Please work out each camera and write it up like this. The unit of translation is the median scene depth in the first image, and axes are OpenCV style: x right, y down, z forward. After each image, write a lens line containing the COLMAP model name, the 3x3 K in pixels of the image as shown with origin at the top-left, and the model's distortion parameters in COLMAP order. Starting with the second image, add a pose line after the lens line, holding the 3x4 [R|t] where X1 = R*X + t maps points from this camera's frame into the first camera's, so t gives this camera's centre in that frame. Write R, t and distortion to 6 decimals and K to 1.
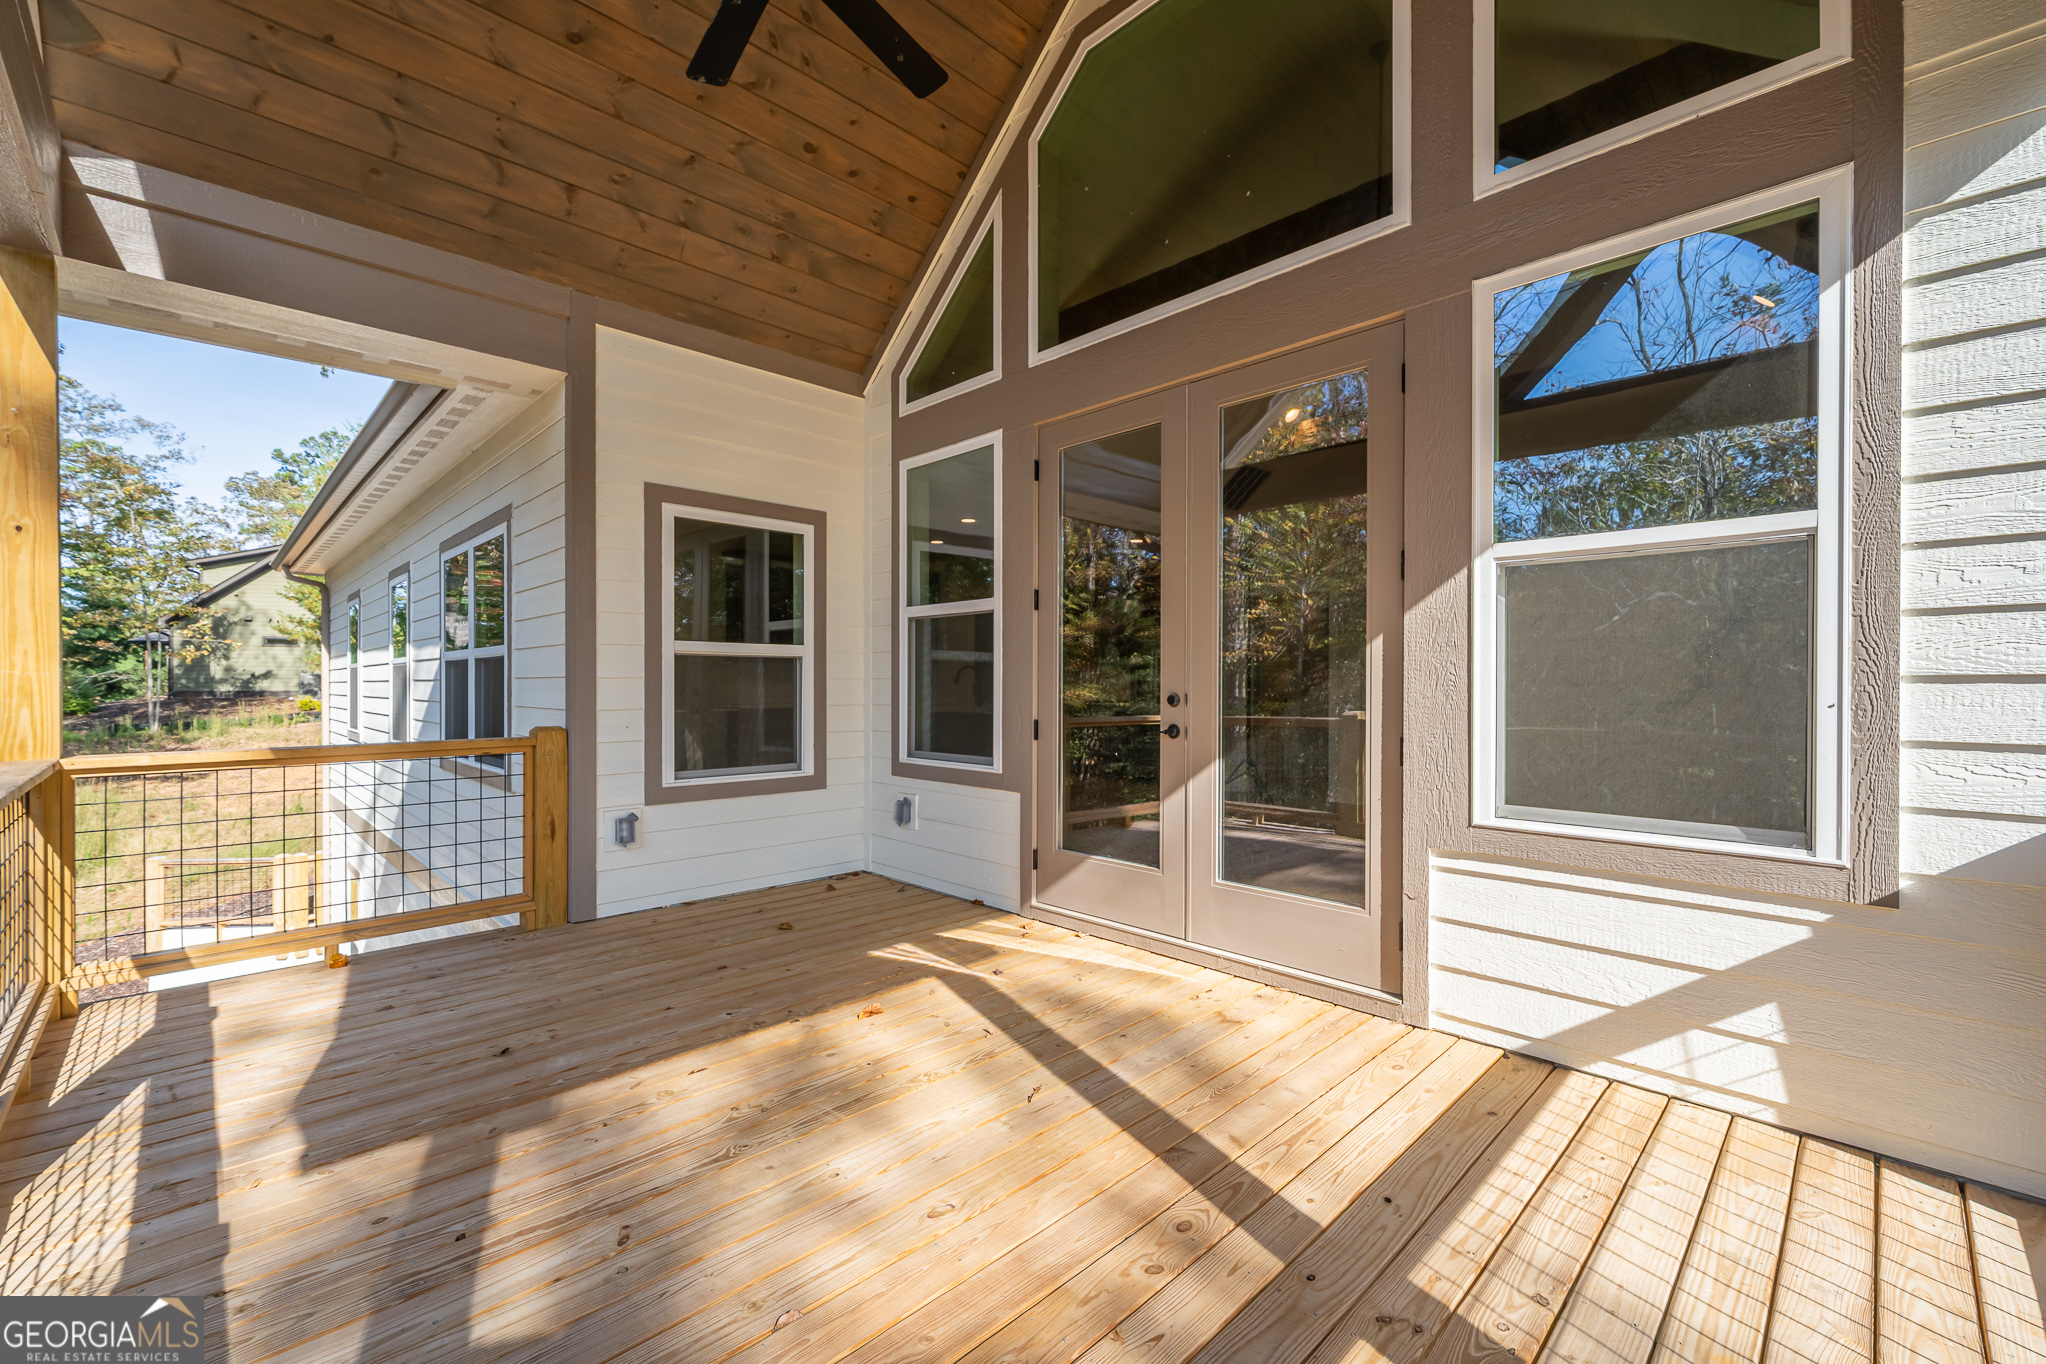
lens RADIAL K [[847.6, 0, 1023.1], [0, 847.6, 687.7], [0, 0, 1]] dist [-0.001777, -0.000270]
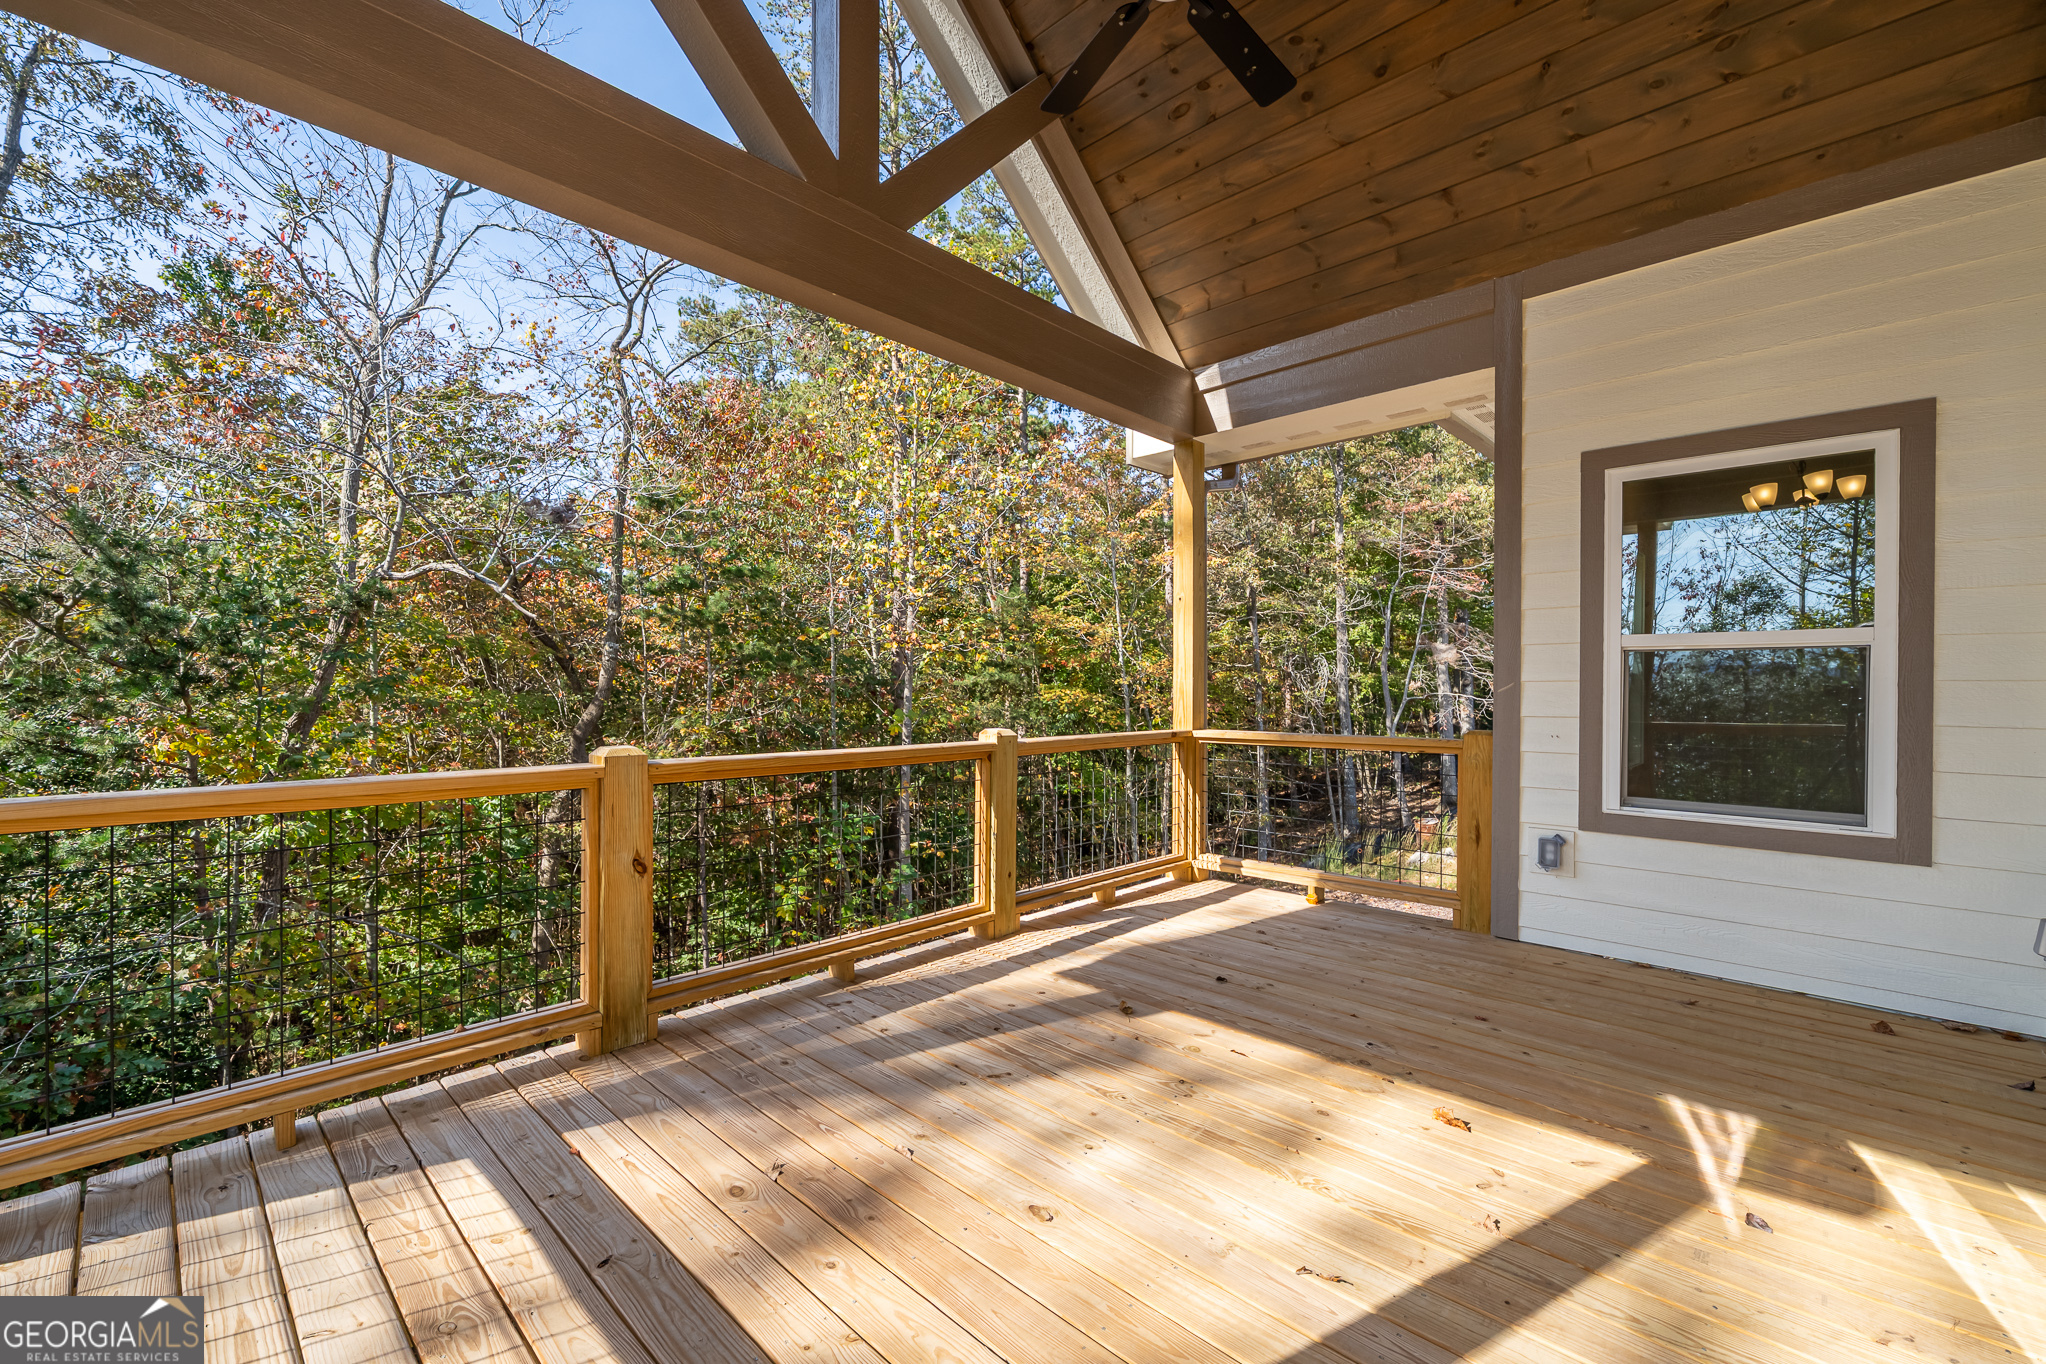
lens RADIAL K [[847.6, 0, 1023.1], [0, 847.6, 687.7], [0, 0, 1]] dist [-0.001777, -0.000270]
pose [[0.034780, 0.001334, -0.999394, 0.448426], [-0.008935, 0.999960, 0.001024, -0.000629], [0.999355, 0.008894, 0.034790, 0.467435]]
